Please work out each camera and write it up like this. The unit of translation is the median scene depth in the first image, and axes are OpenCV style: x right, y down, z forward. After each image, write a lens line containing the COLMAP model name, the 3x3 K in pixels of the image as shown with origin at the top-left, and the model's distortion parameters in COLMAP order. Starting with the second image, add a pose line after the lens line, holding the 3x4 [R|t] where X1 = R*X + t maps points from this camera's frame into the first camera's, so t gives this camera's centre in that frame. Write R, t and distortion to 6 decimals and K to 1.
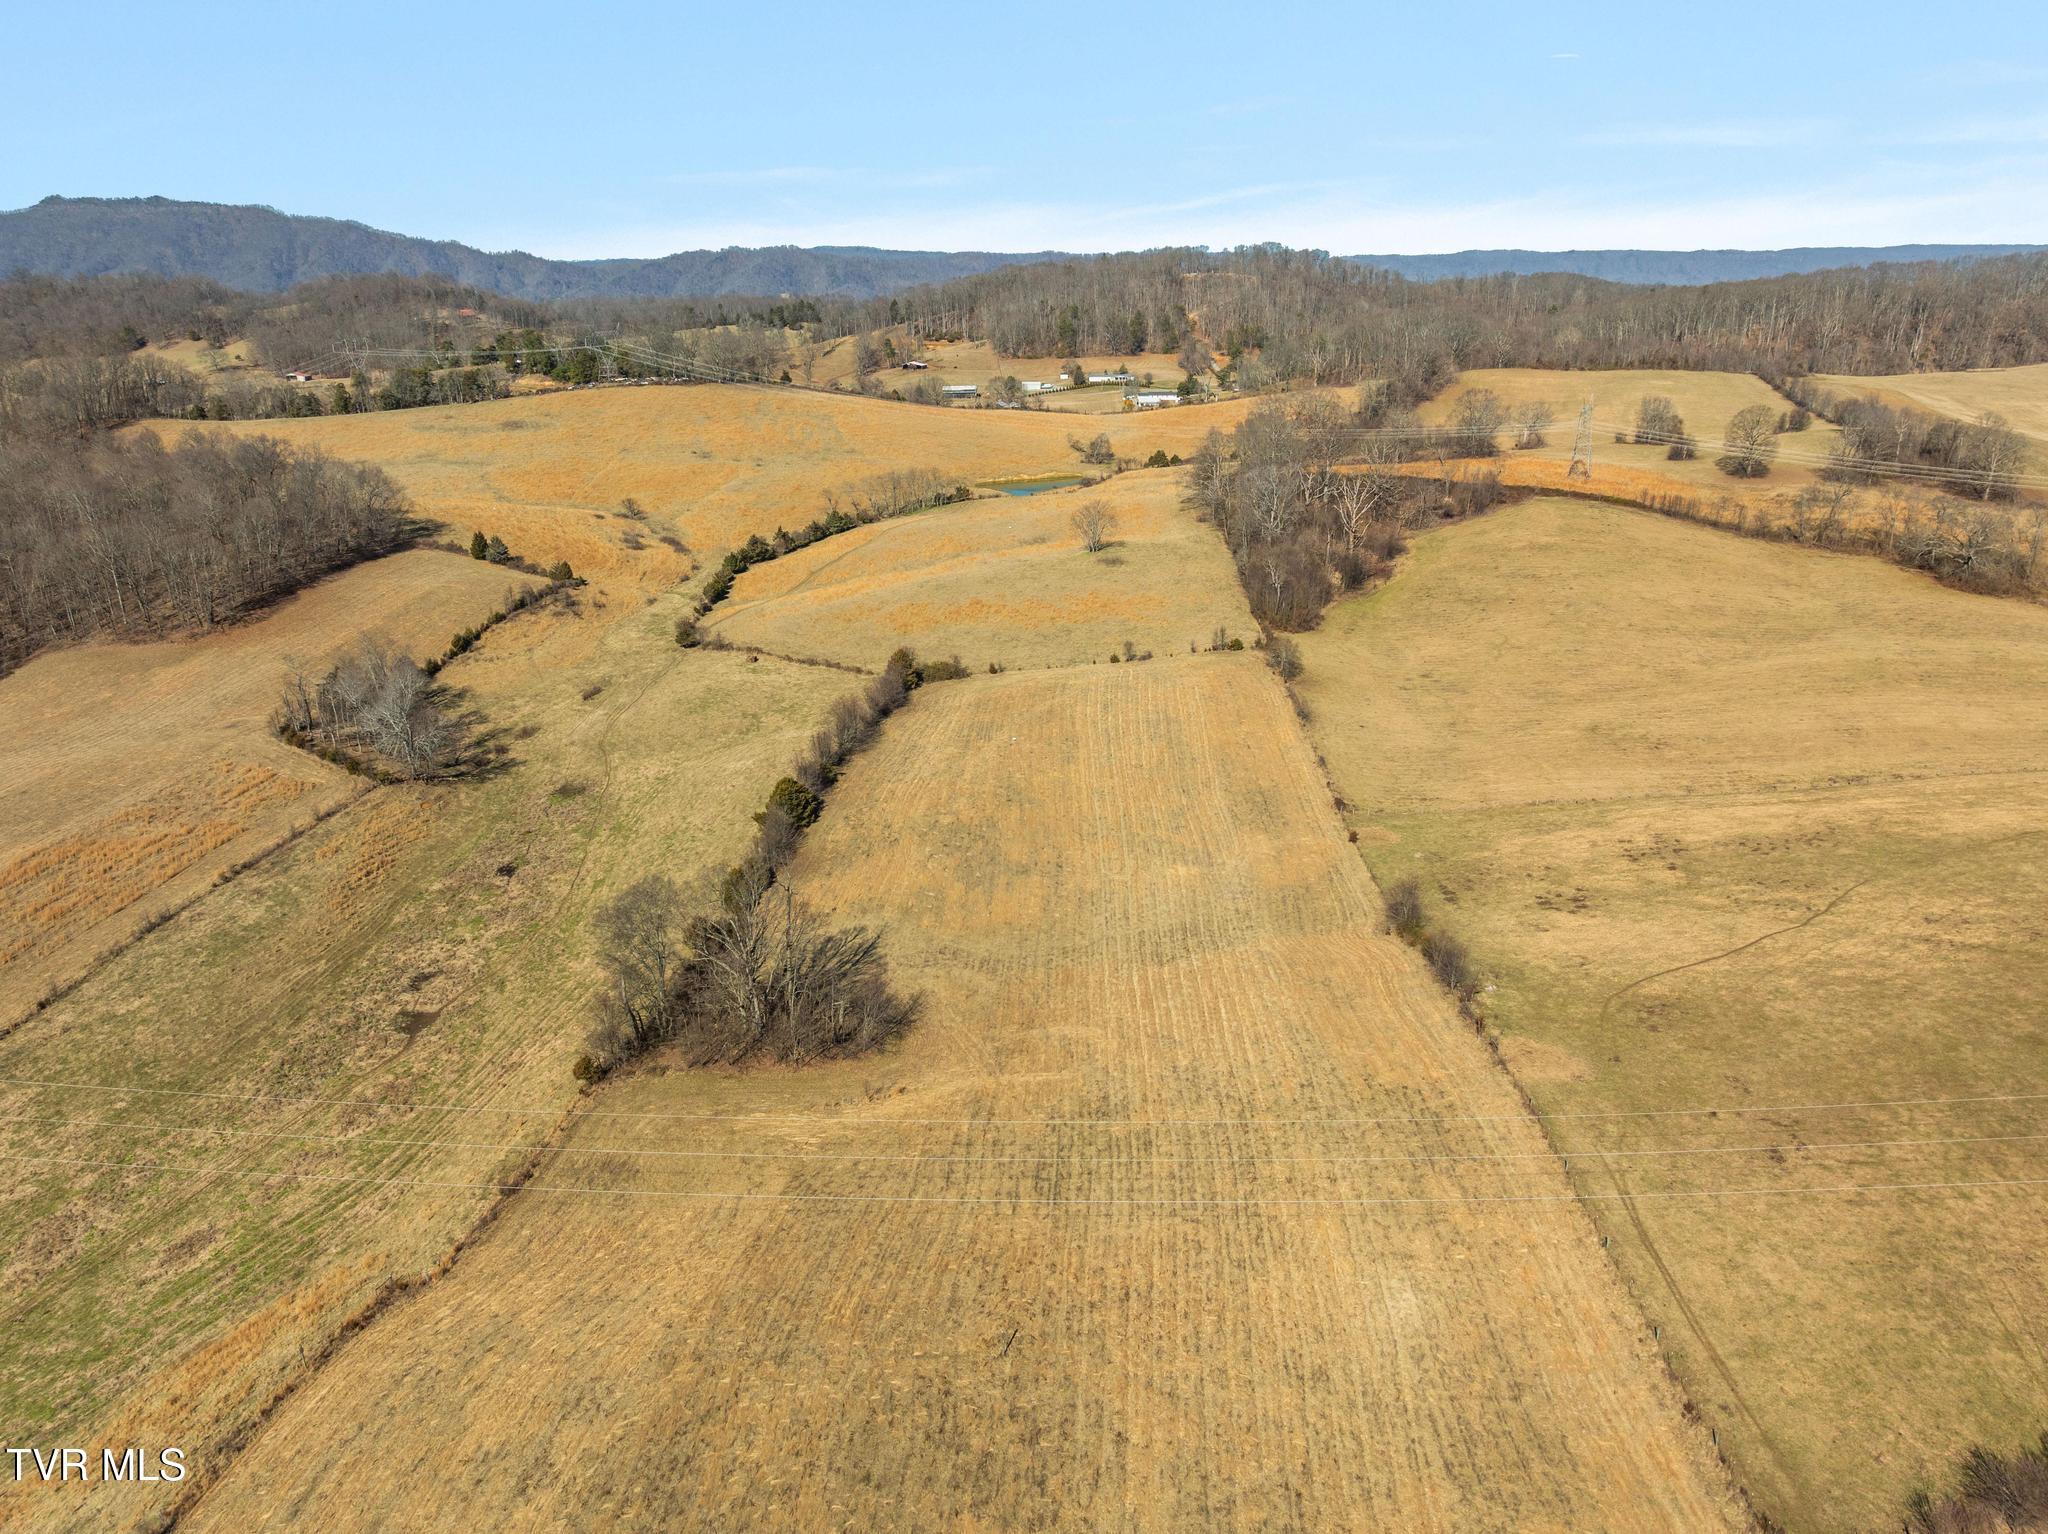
lens RADIAL K [[1440.3, 0, 1035.2], [0, 1440.3, 759.9], [0, 0, 1]] dist [-0.040002, 0.000449]
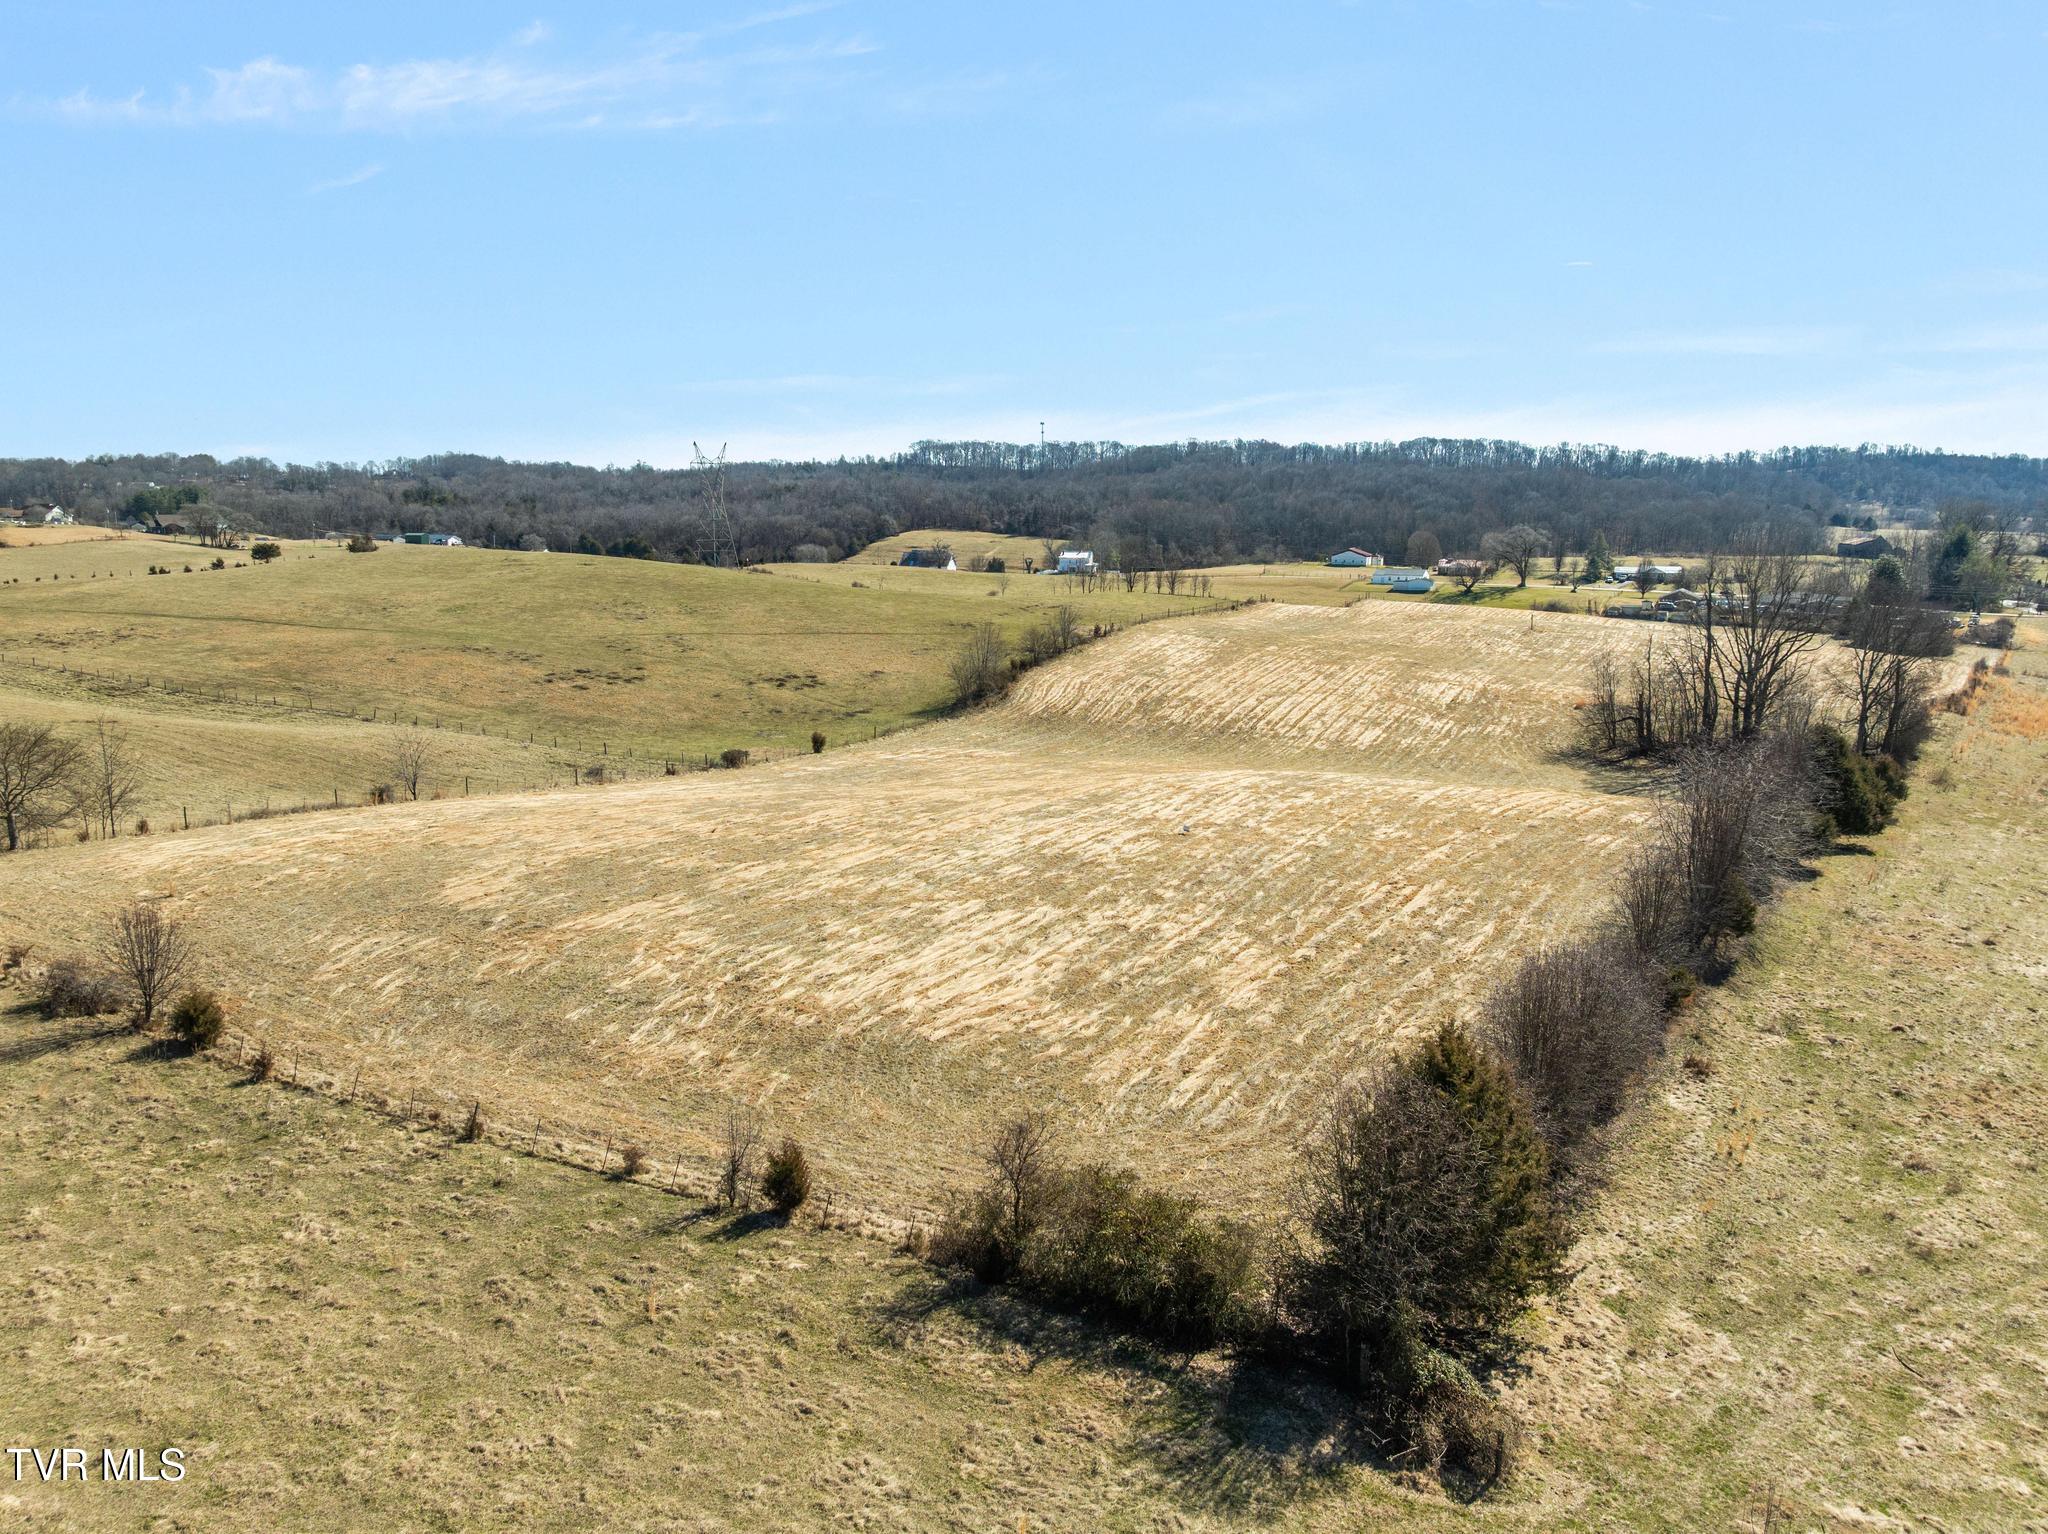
lens RADIAL K [[1440.3, 0, 1035.2], [0, 1440.3, 759.9], [0, 0, 1]] dist [-0.040002, 0.000449]
pose [[-0.890900, -0.076312, 0.447744, -0.114318], [0.155584, 0.874874, 0.458683, -0.162845], [-0.426722, 0.478302, -0.767552, 1.075980]]
